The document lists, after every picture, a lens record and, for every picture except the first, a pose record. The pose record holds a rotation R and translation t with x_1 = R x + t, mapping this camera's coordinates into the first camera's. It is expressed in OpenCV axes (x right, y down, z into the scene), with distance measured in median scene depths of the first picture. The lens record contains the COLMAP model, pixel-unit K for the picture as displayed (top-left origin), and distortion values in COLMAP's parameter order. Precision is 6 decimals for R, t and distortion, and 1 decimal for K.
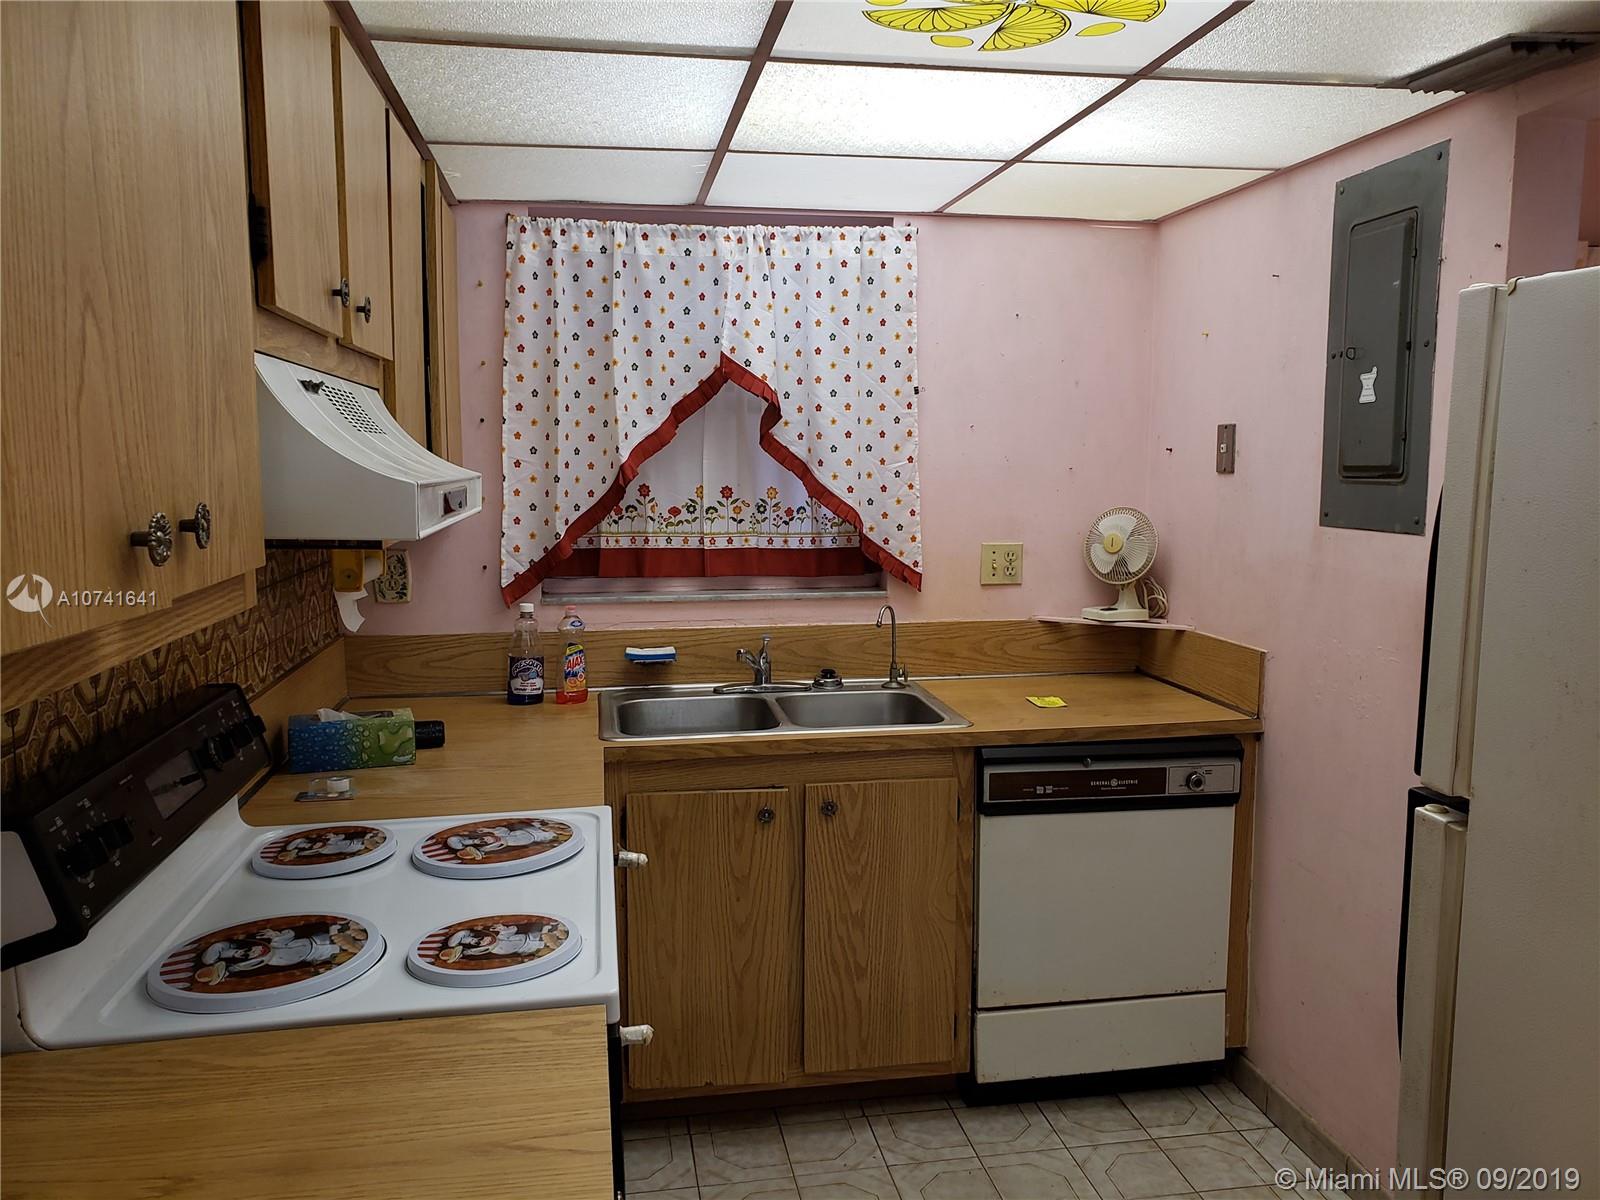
lens RADIAL K [[1238.7, 0, 799.7], [0, 1238.7, 614.1], [0, 0, 1]] dist [0.047671, -0.042621]
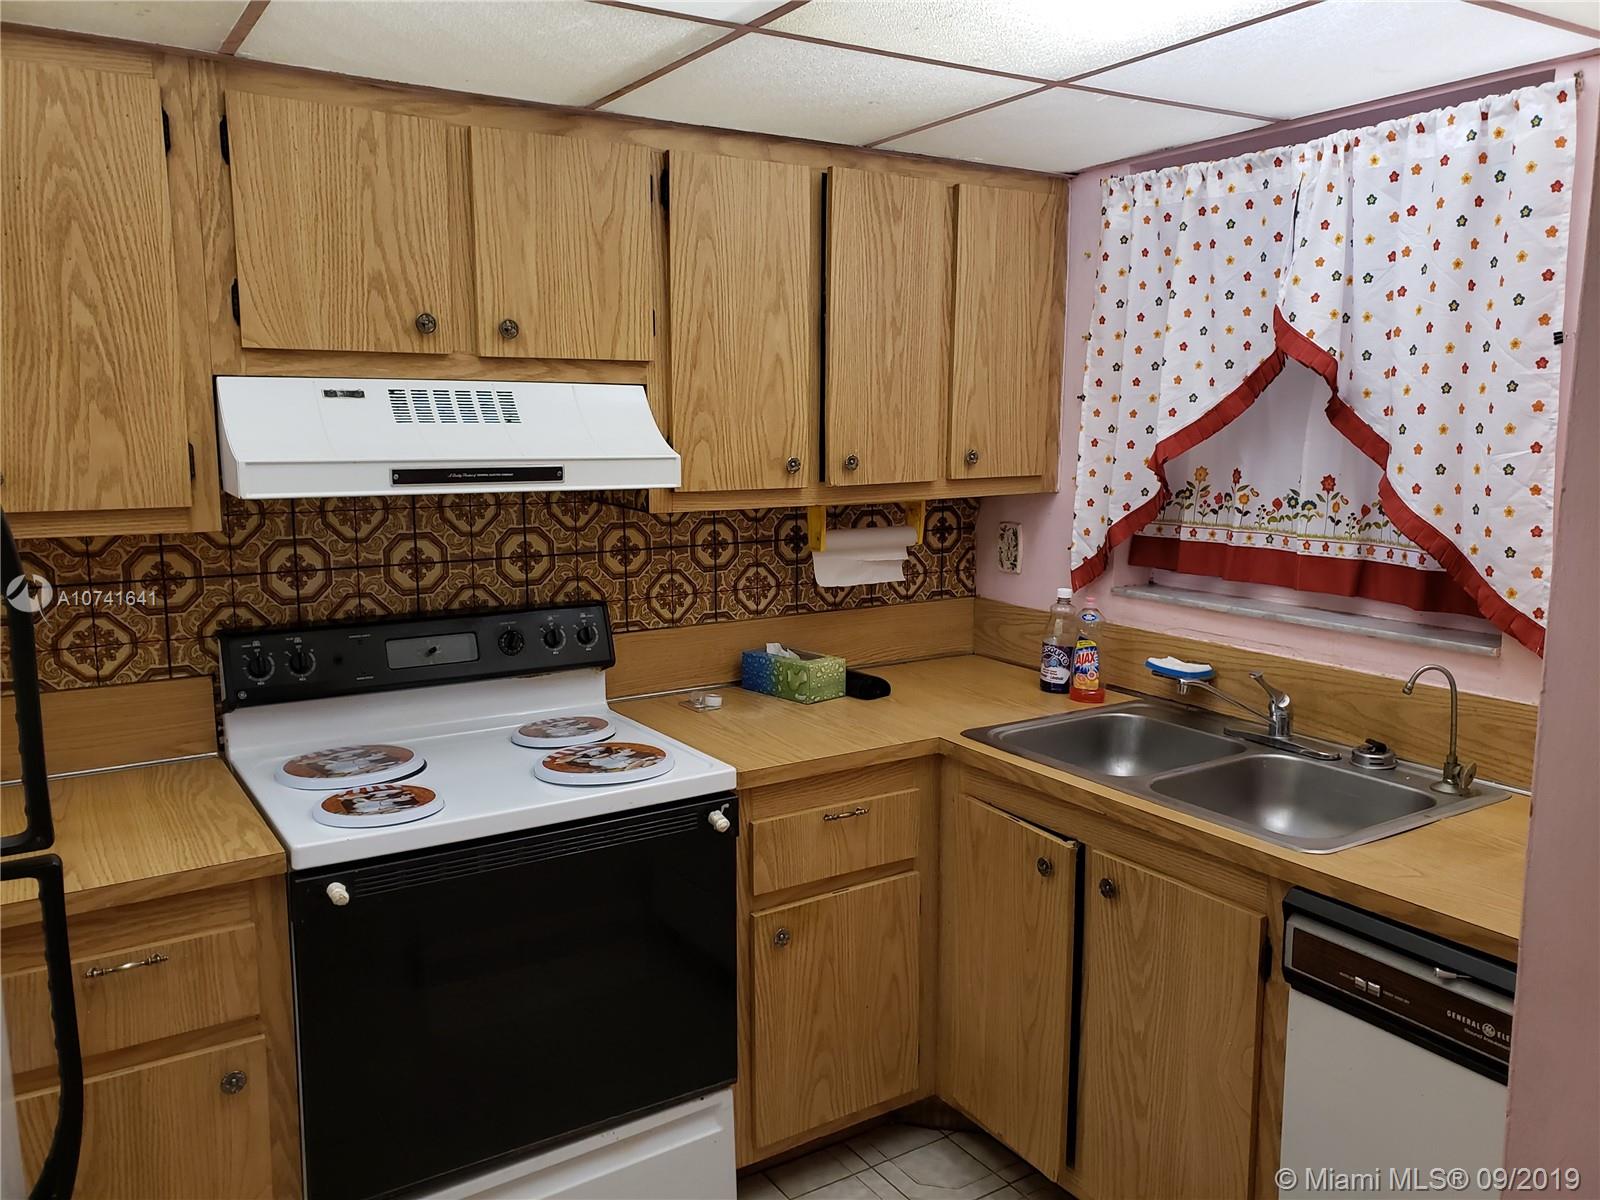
lens RADIAL K [[1238.7, 0, 797.1], [0, 1238.7, 583.3], [0, 0, 1]] dist [0.047671, -0.042621]
pose [[0.384651, 0.127768, -0.914177, 0.565728], [-0.115796, 0.989229, 0.089535, -0.073078], [0.915770, 0.071419, 0.395303, 0.423262]]
